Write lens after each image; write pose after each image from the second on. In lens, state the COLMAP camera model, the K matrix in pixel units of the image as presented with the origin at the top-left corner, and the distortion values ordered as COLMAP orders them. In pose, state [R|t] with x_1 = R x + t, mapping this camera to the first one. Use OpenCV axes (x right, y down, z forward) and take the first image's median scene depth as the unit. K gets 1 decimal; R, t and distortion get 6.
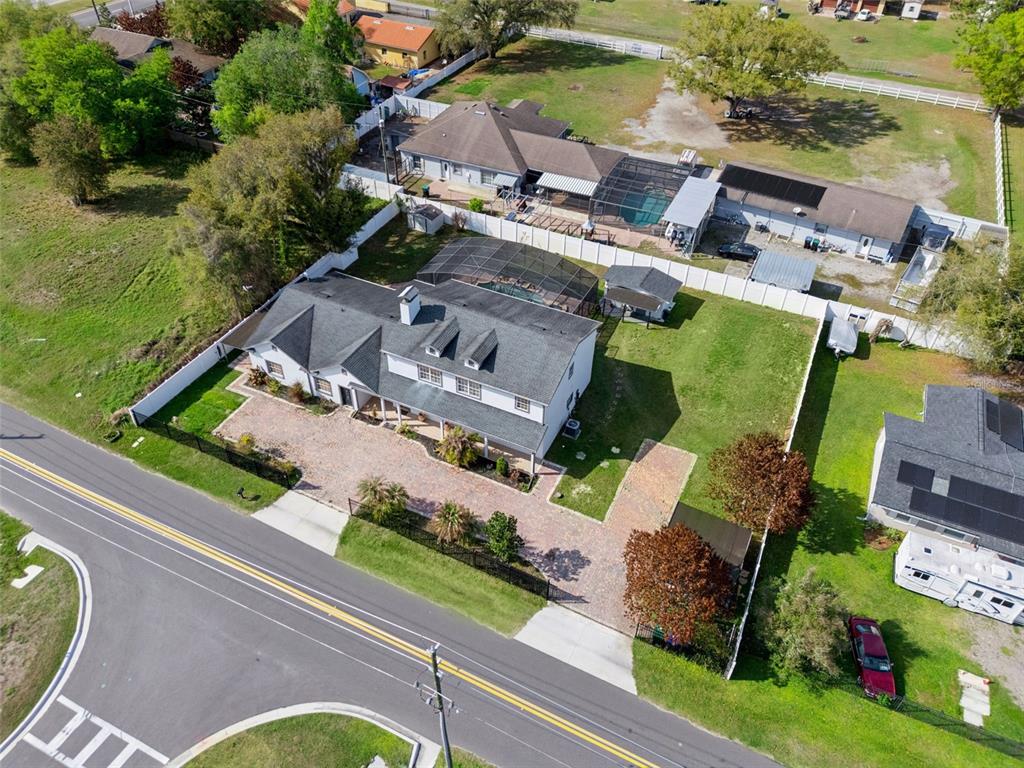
lens RADIAL K [[753.5, 0, 512.0], [0, 753.5, 384.0], [0, 0, 1]] dist [0.079162, -0.083730]
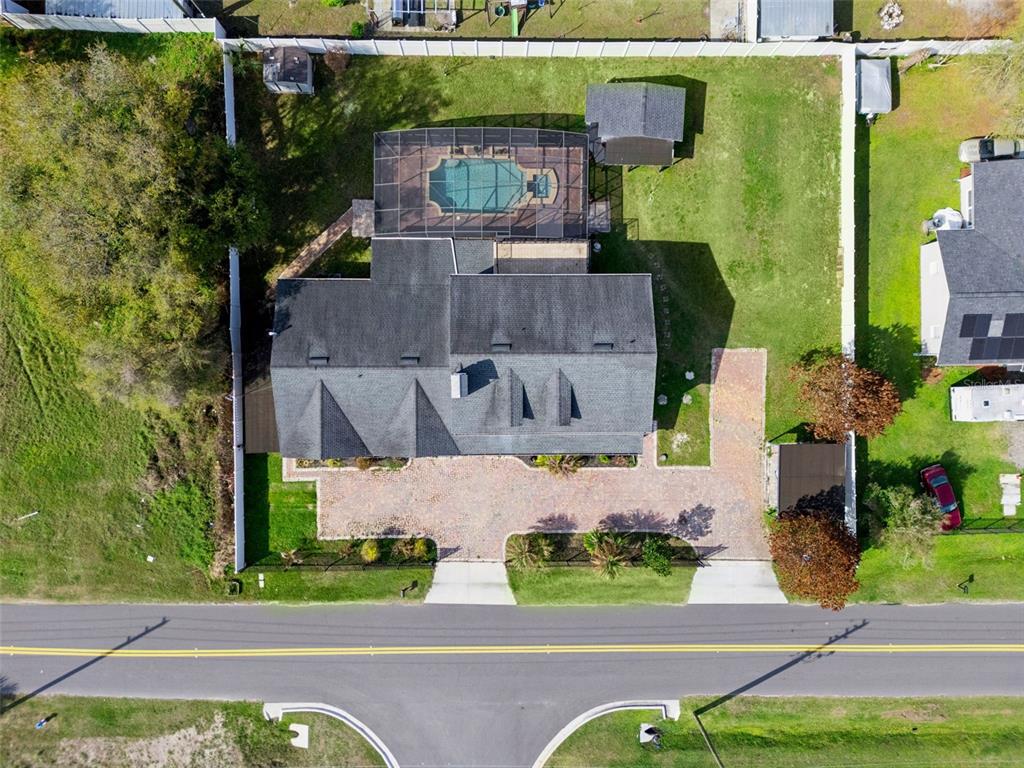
lens RADIAL K [[753.5, 0, 512.0], [0, 753.5, 384.0], [0, 0, 1]] dist [0.079162, -0.083730]
pose [[0.899126, -0.437688, 0.001476, -0.089637], [0.274712, 0.566948, 0.776598, -0.823086], [-0.340744, -0.697854, 0.629995, 0.477023]]
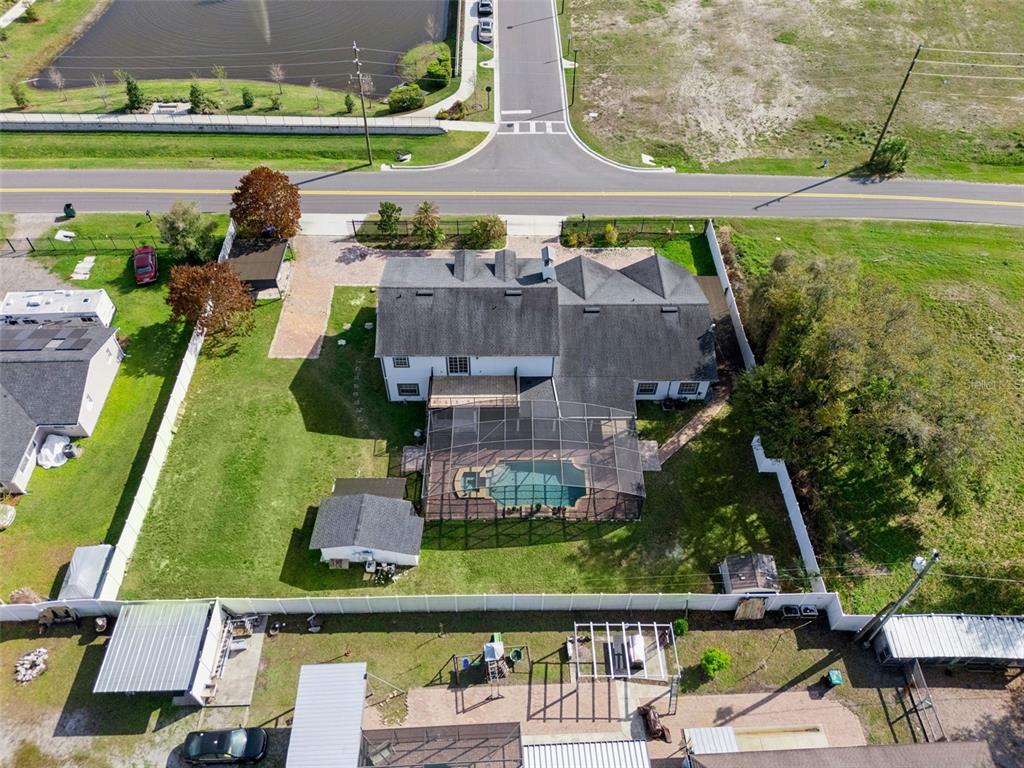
lens RADIAL K [[734.7, 0, 512.0], [0, 734.7, 384.0], [0, 0, 1]] dist [0.082348, -0.073793]
pose [[-0.895114, 0.326822, -0.303247, 0.288147], [-0.311497, 0.028174, 0.949830, -1.127226], [0.318969, 0.944666, 0.076585, 1.151629]]
